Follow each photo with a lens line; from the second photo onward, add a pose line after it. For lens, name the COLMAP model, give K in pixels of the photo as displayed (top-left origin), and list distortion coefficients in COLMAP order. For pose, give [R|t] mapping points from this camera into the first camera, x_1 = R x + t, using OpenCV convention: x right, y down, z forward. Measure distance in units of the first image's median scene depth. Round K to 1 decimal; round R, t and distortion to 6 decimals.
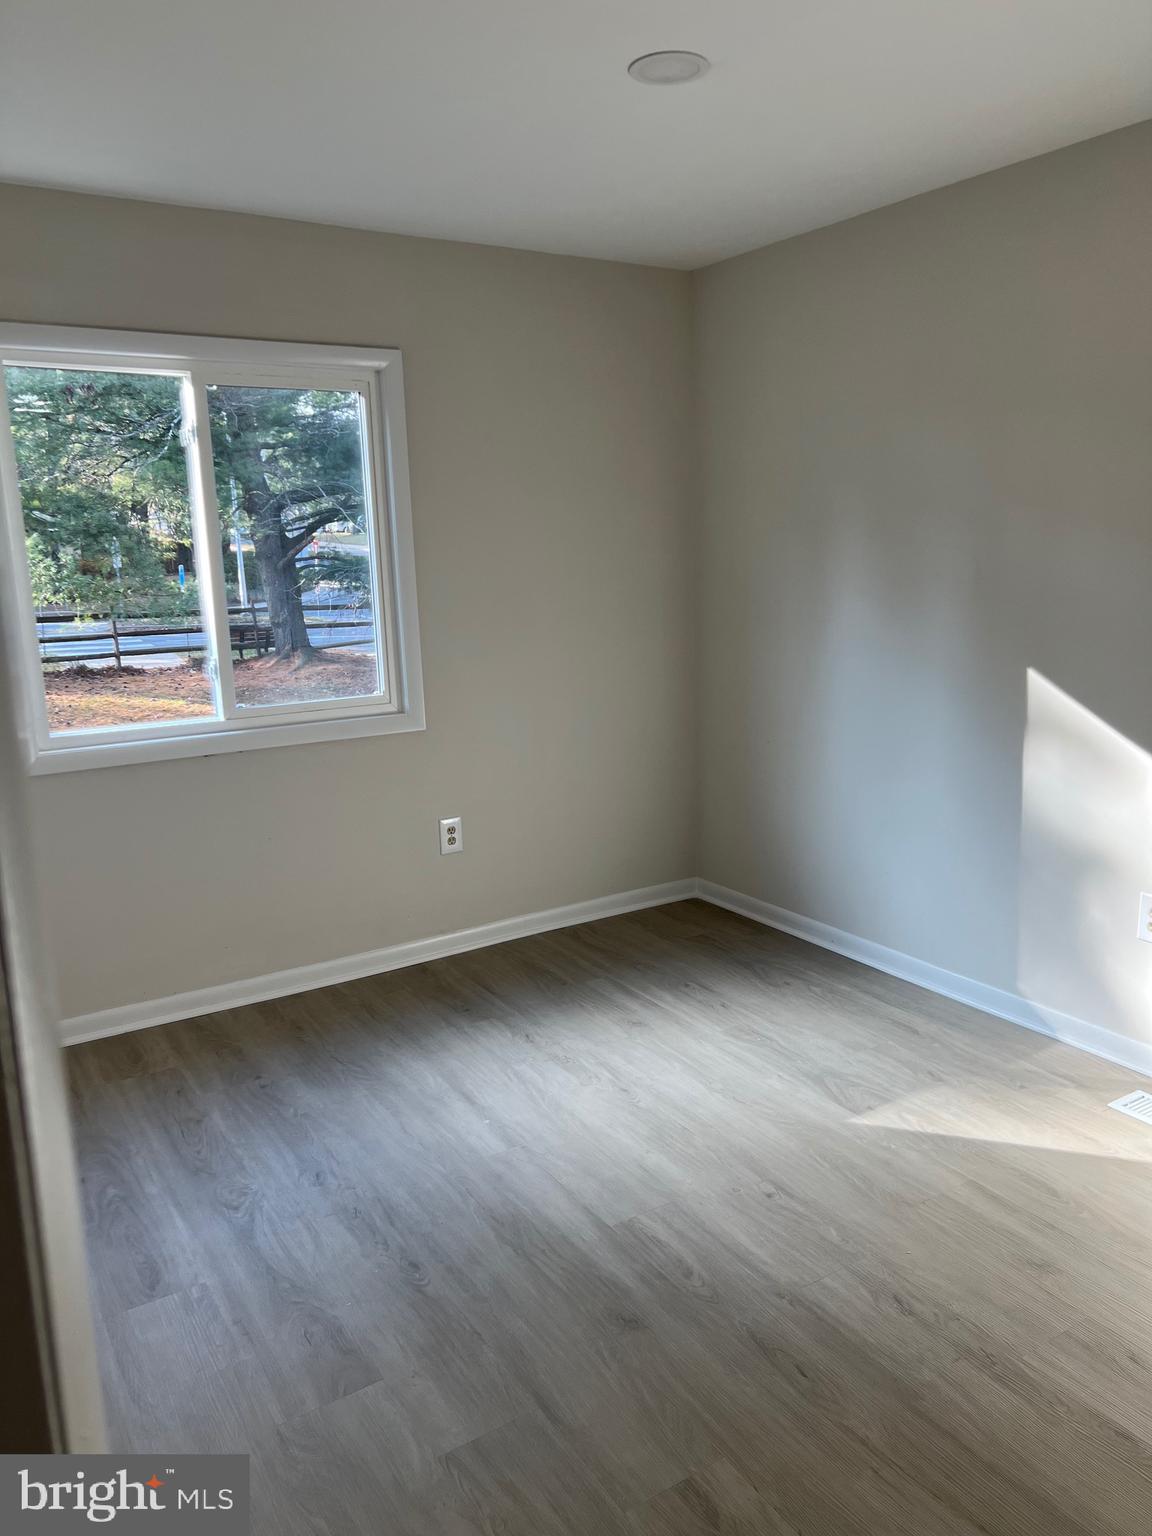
lens RADIAL K [[1151.2, 0, 575.1], [0, 1151.2, 755.5], [0, 0, 1]] dist [0.033533, -0.033397]
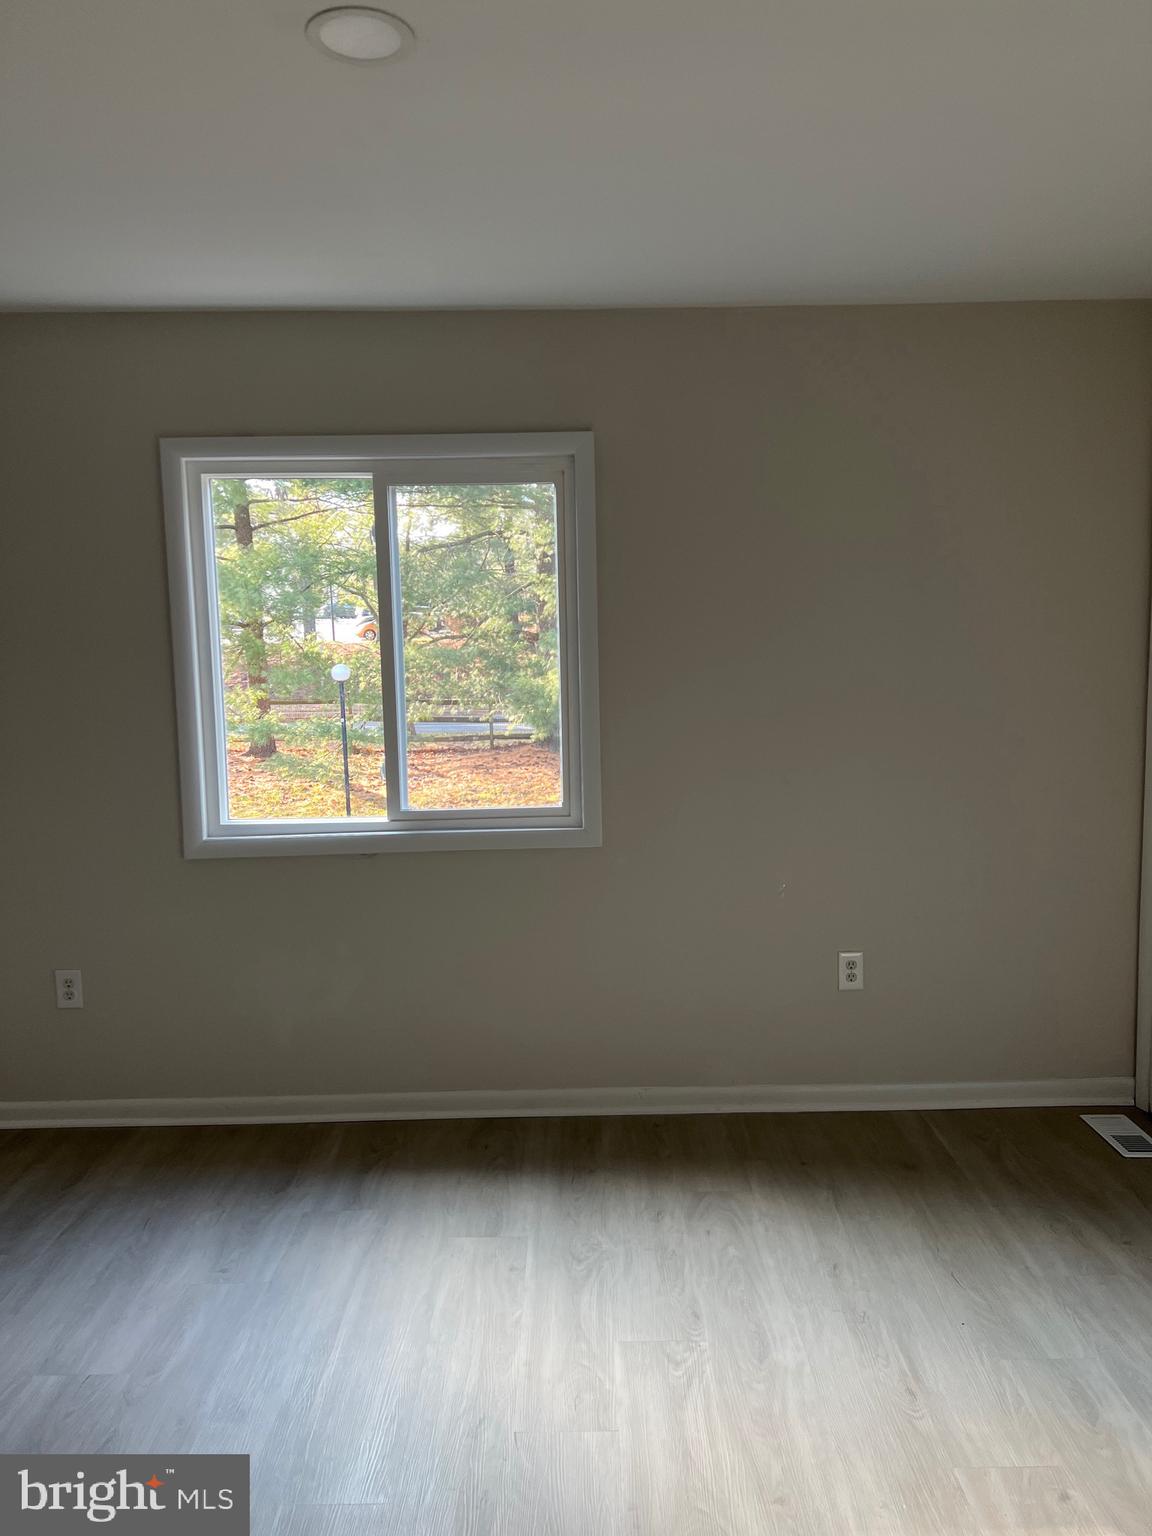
lens RADIAL K [[1151.2, 0, 588.9], [0, 1151.2, 774.7], [0, 0, 1]] dist [0.033533, -0.033397]
pose [[0.829989, 0.073964, -0.552854, 0.198346], [-0.107901, 0.993737, -0.029041, -0.031444], [0.547243, 0.083757, 0.832772, 0.146249]]
